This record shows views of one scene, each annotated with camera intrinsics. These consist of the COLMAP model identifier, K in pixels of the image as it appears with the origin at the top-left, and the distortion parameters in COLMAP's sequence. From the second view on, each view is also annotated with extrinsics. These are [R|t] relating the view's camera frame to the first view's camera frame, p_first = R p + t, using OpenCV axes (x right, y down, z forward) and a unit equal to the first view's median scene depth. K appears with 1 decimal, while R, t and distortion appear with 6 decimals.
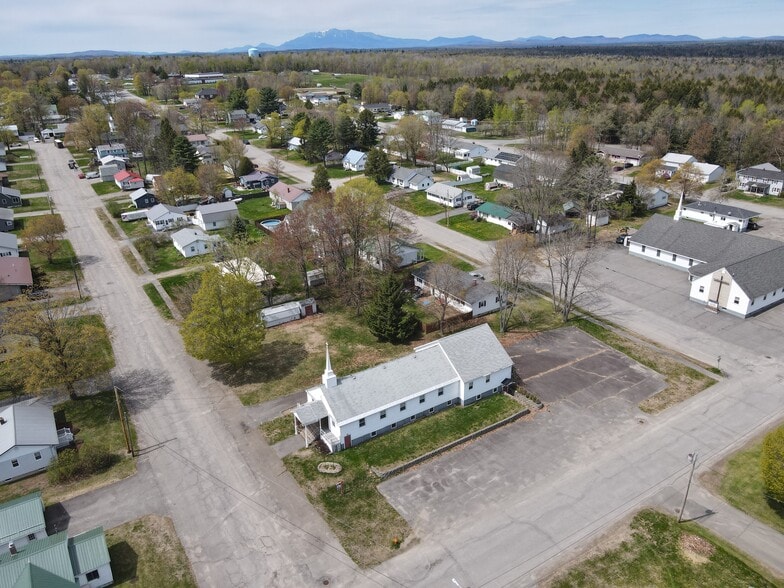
lens RADIAL K [[576.3, 0, 391.6], [0, 576.3, 289.2], [0, 0, 1]] dist [0.000729, 0.026047]
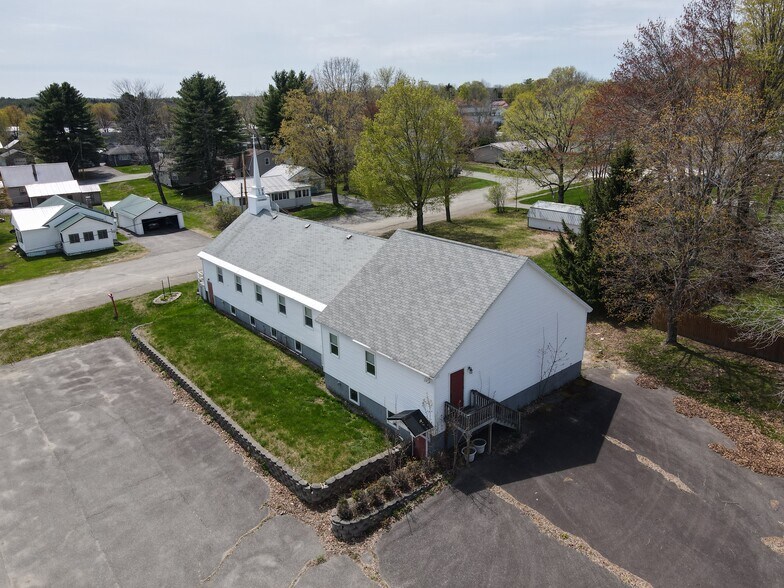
lens RADIAL K [[576.3, 0, 391.6], [0, 576.3, 289.2], [0, 0, 1]] dist [0.000729, 0.026047]
pose [[0.129275, 0.328866, -0.935487, 0.450381], [-0.363007, 0.893611, 0.263981, 0.018801], [0.922775, 0.305462, 0.234902, 0.864959]]
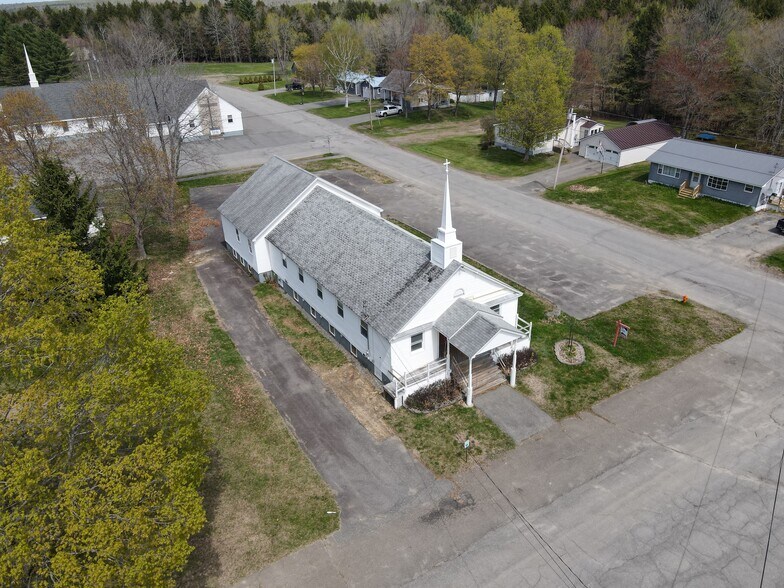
lens RADIAL K [[576.3, 0, 391.6], [0, 576.3, 289.2], [0, 0, 1]] dist [0.000729, 0.026047]
pose [[0.010529, -0.429526, 0.902993, -0.452758], [0.408855, 0.825957, 0.388115, -0.010261], [-0.912539, 0.365106, 0.184310, 0.824316]]
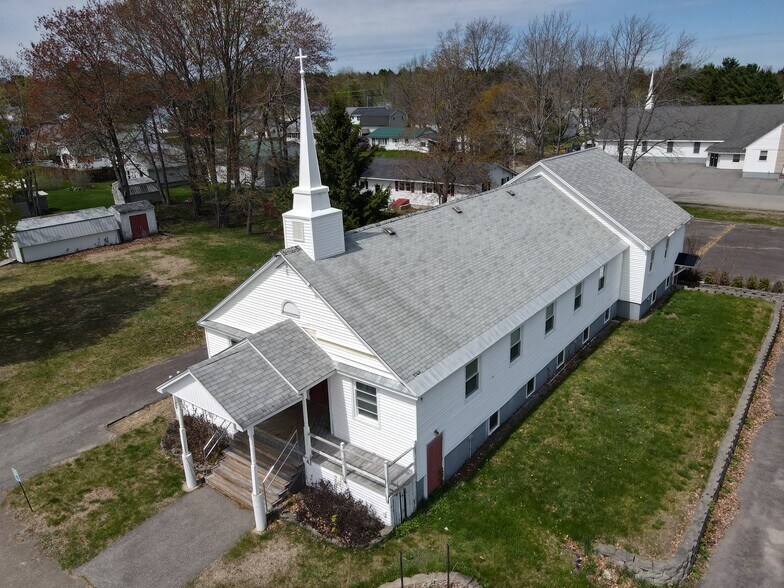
lens RADIAL K [[576.3, 0, 391.6], [0, 576.3, 289.2], [0, 0, 1]] dist [0.000729, 0.026047]
pose [[0.939544, -0.111772, 0.323674, -0.135662], [0.138651, 0.988453, -0.061133, 0.171330], [-0.313103, 0.102314, 0.944192, 0.647178]]
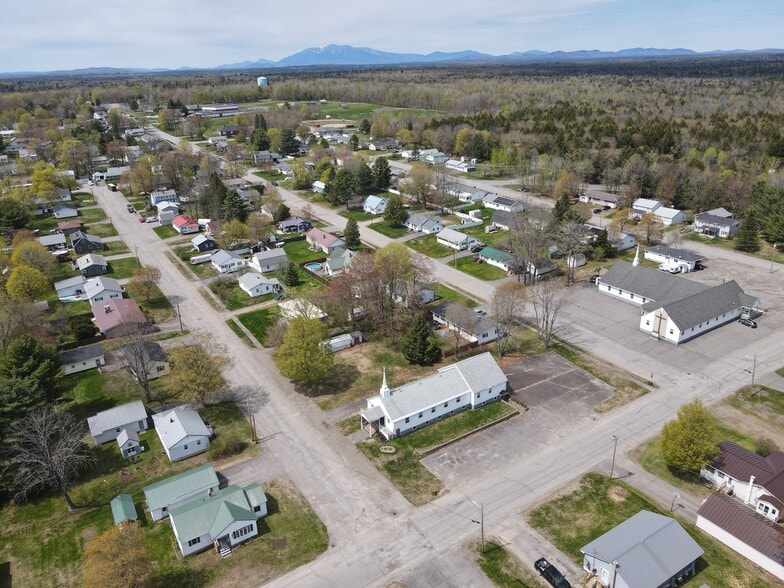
lens RADIAL K [[576.3, 0, 391.6], [0, 576.3, 289.2], [0, 0, 1]] dist [0.000729, 0.026047]
pose [[0.999976, -0.006763, 0.001364, -0.077360], [0.006791, 0.999747, -0.021427, -0.066923], [-0.001218, 0.021436, 0.999769, -0.434388]]
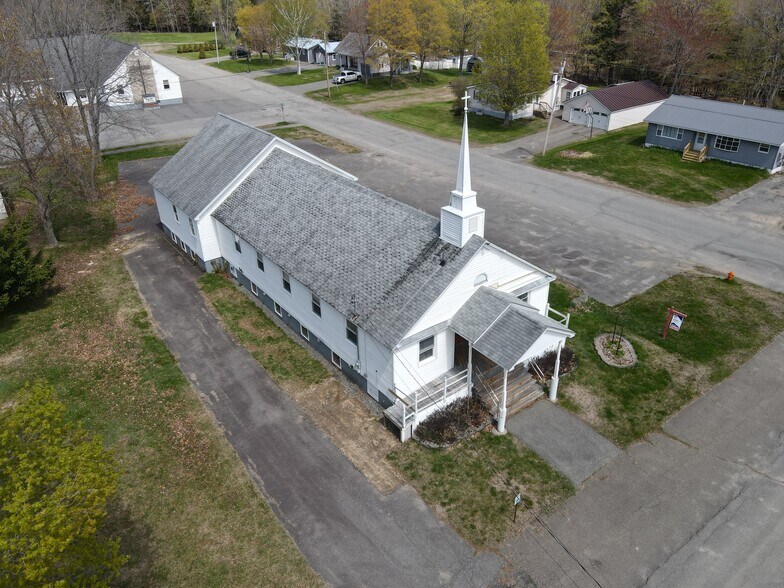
lens RADIAL K [[576.3, 0, 391.6], [0, 576.3, 289.2], [0, 0, 1]] dist [0.000729, 0.026047]
pose [[-0.073642, -0.455641, 0.887112, -0.355513], [0.403840, 0.799709, 0.444273, 0.019970], [-0.911861, 0.390969, 0.125115, 0.861807]]
